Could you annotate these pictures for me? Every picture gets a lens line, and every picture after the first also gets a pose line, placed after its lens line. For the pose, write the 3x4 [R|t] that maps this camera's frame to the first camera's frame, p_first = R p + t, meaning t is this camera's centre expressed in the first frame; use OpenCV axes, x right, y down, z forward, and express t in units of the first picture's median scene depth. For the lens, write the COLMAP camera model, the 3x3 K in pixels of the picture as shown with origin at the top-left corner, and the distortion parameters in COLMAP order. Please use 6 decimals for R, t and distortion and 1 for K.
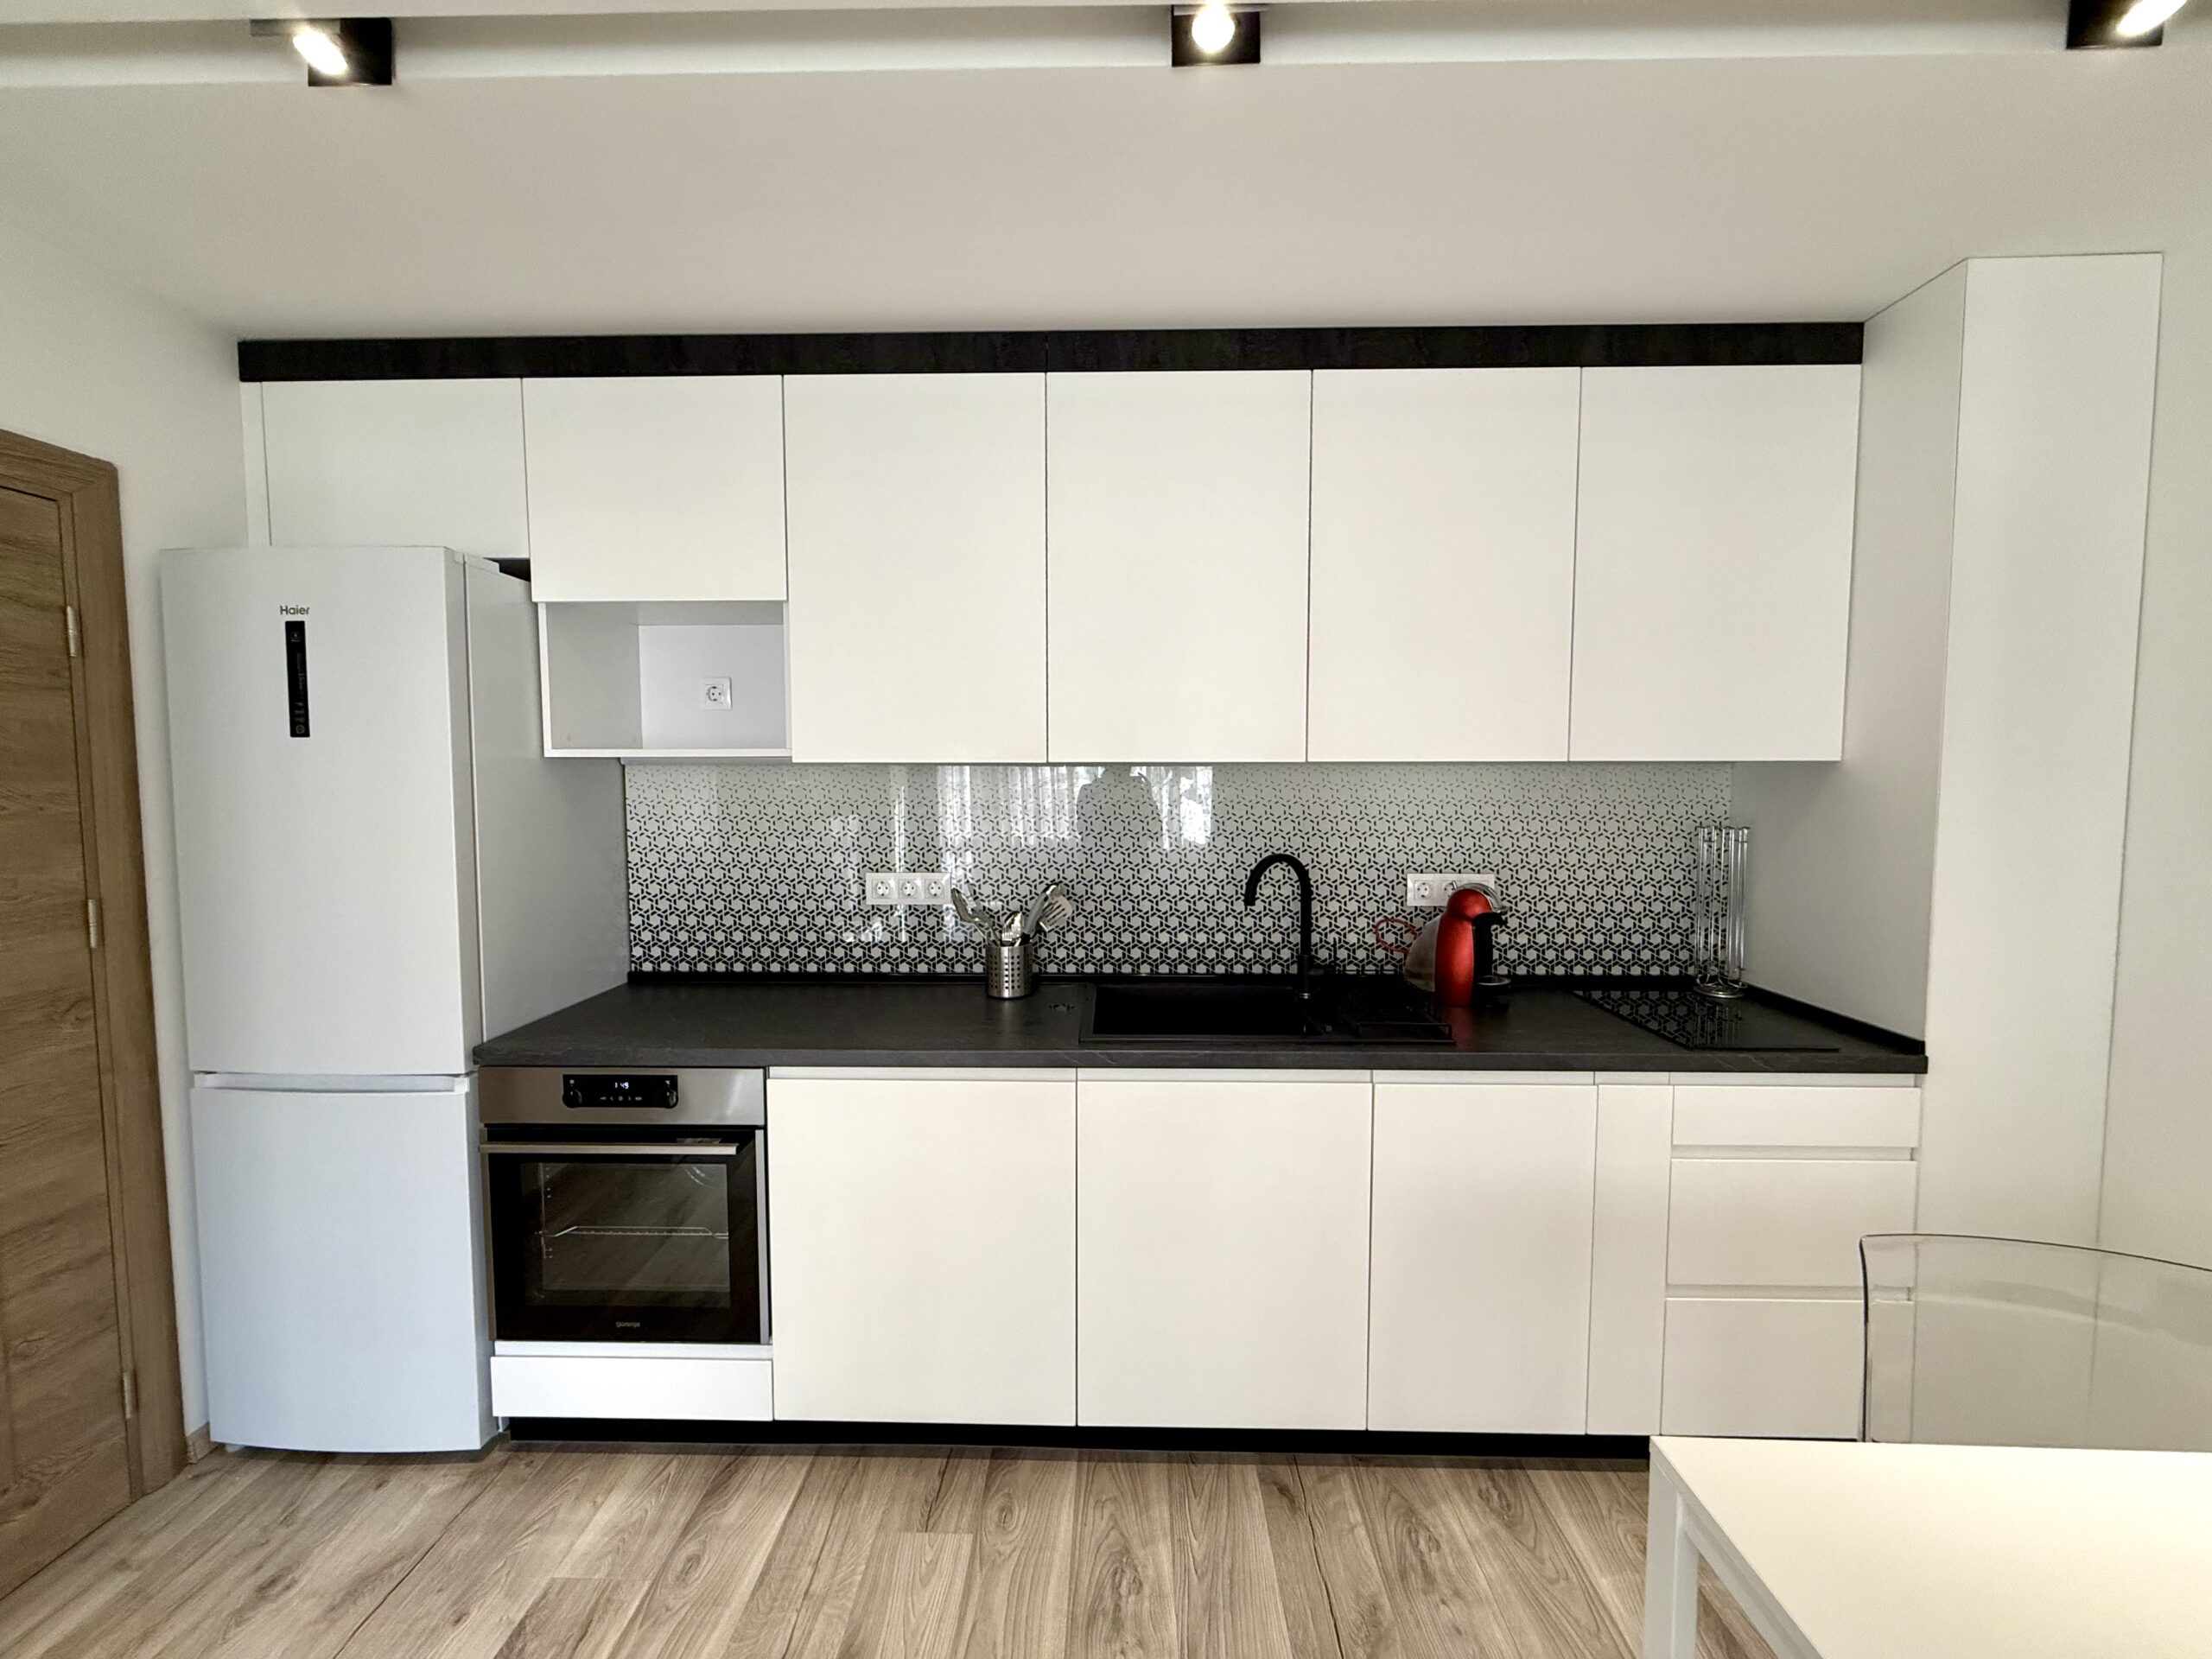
lens RADIAL K [[876.5, 0, 1095.1], [0, 876.5, 822.8], [0, 0, 1]] dist [0.000341, 0.000052]
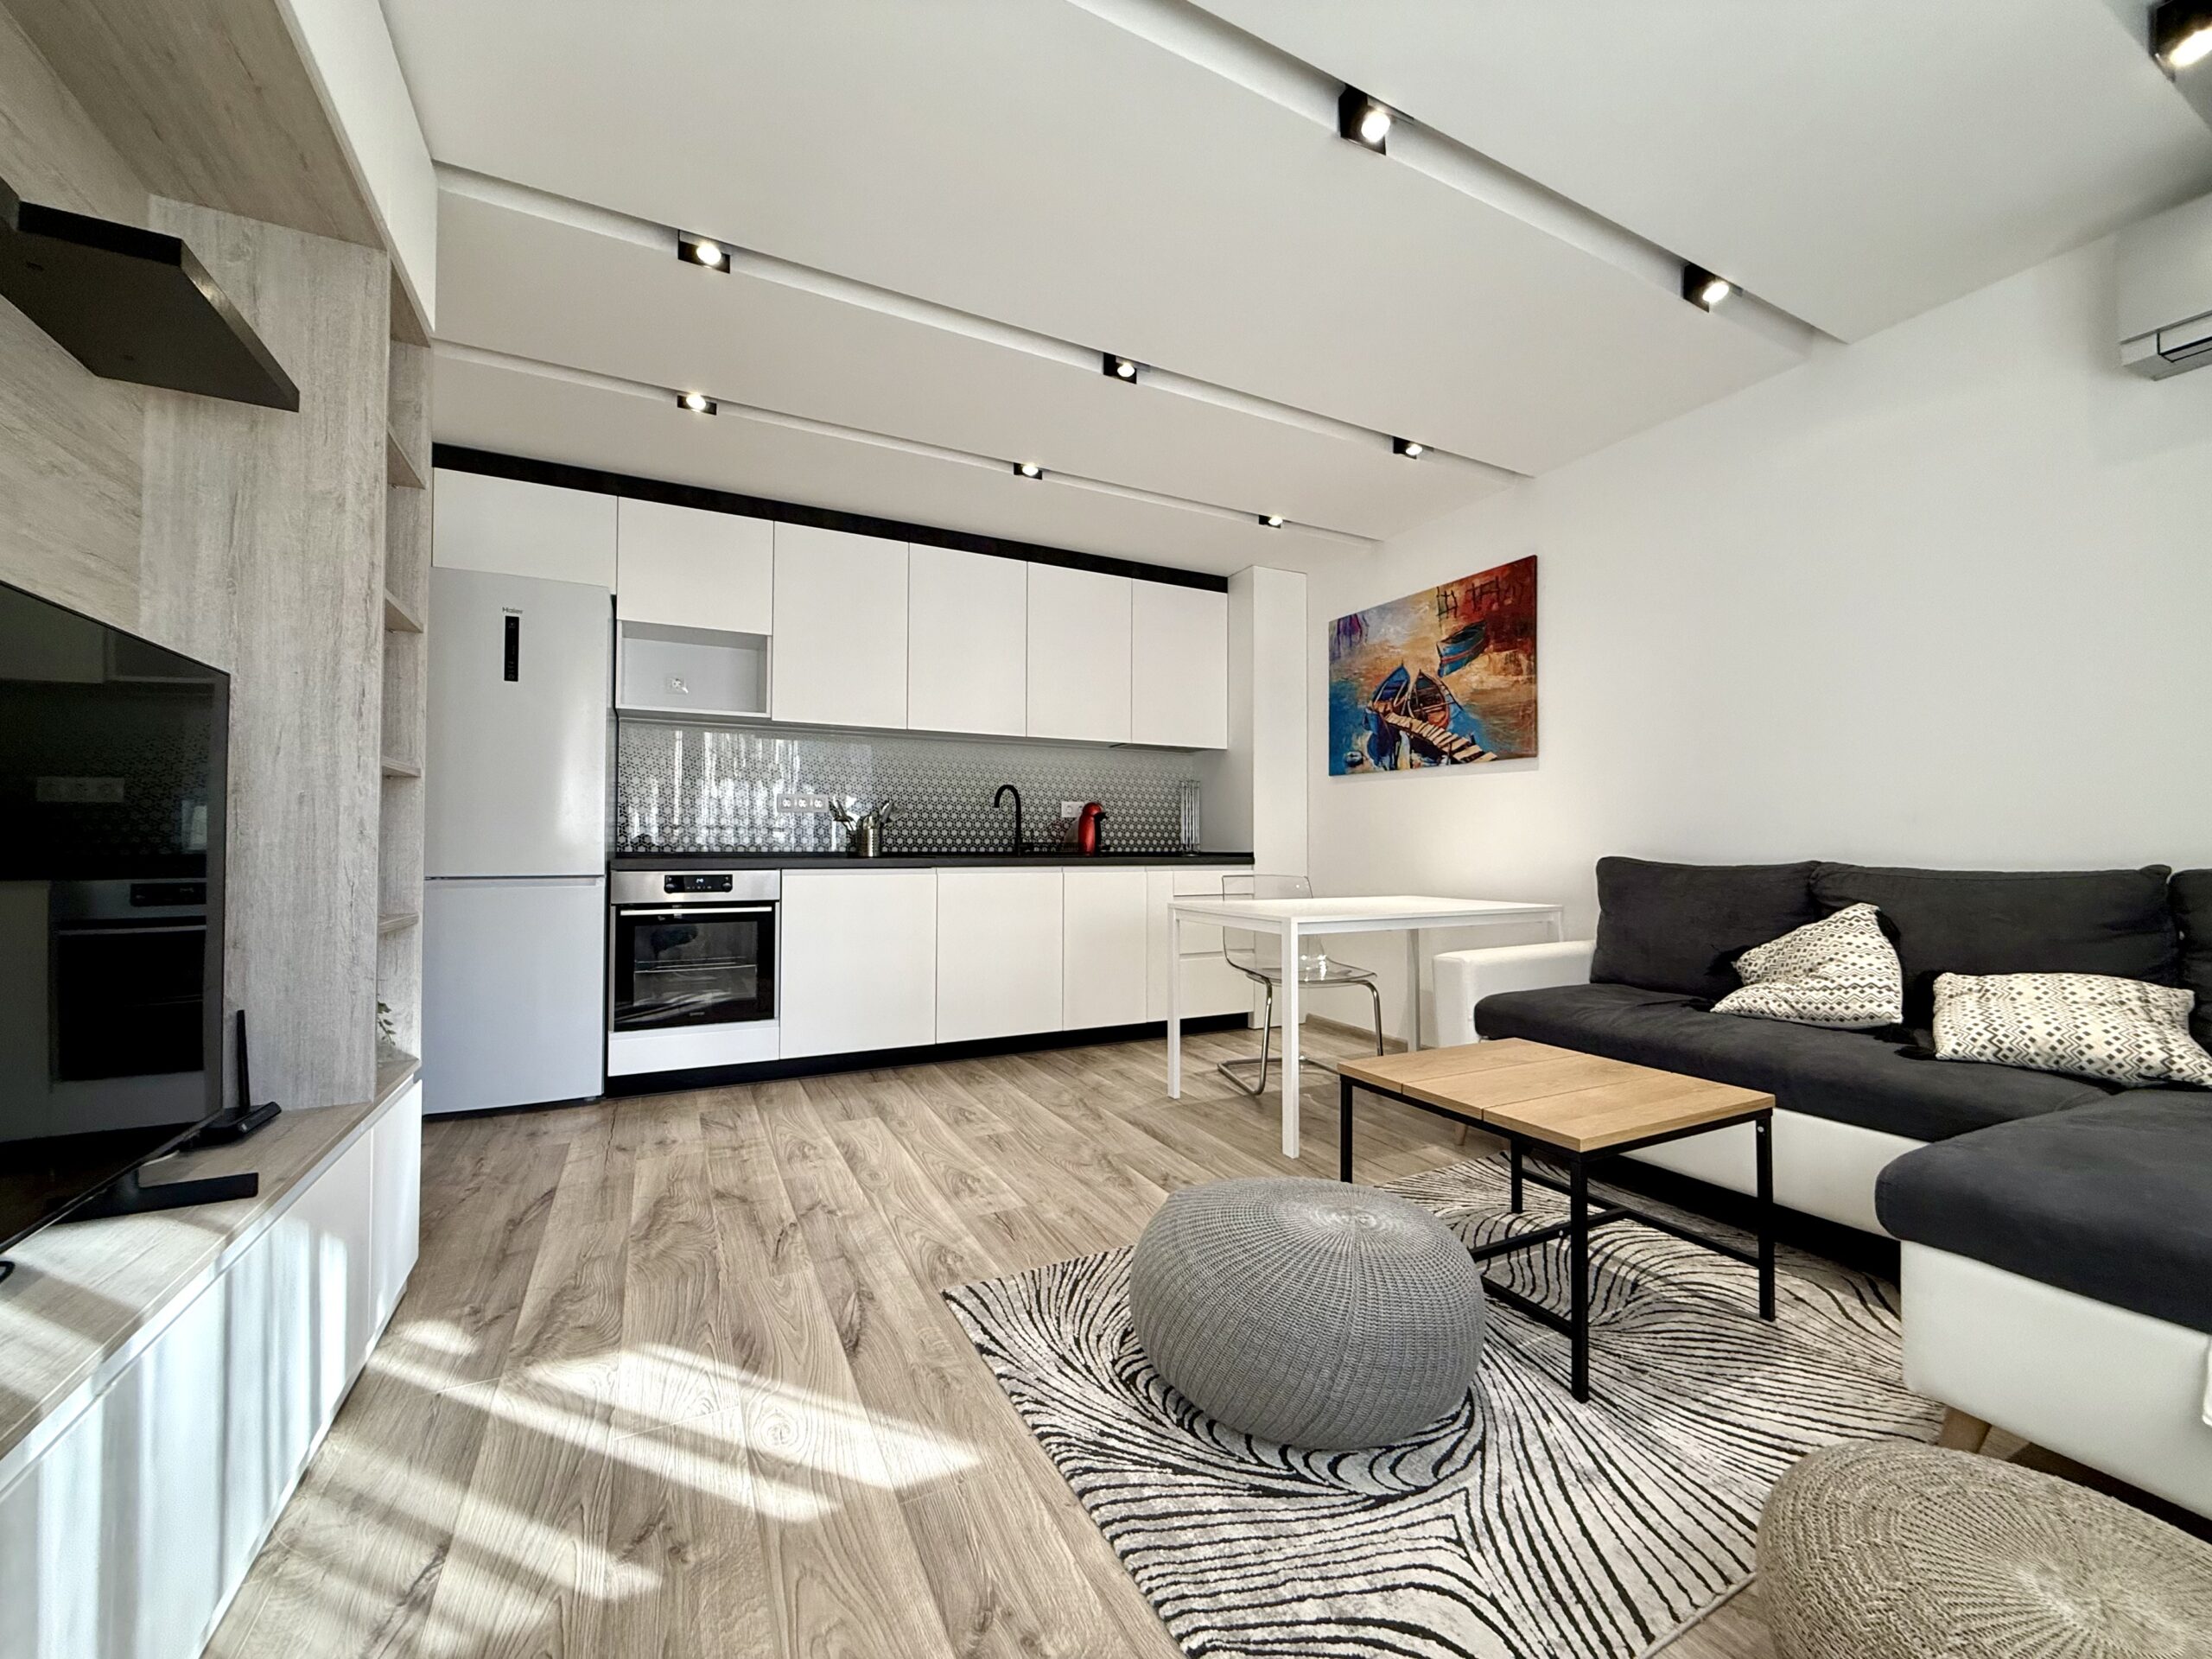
lens RADIAL K [[876.5, 0, 1107.6], [0, 876.5, 836.0], [0, 0, 1]] dist [0.000341, 0.000052]
pose [[0.877570, 0.006861, 0.479400, -0.656158], [0.024749, 0.997916, -0.059586, 0.327696], [-0.478810, 0.064156, 0.875571, -1.034141]]
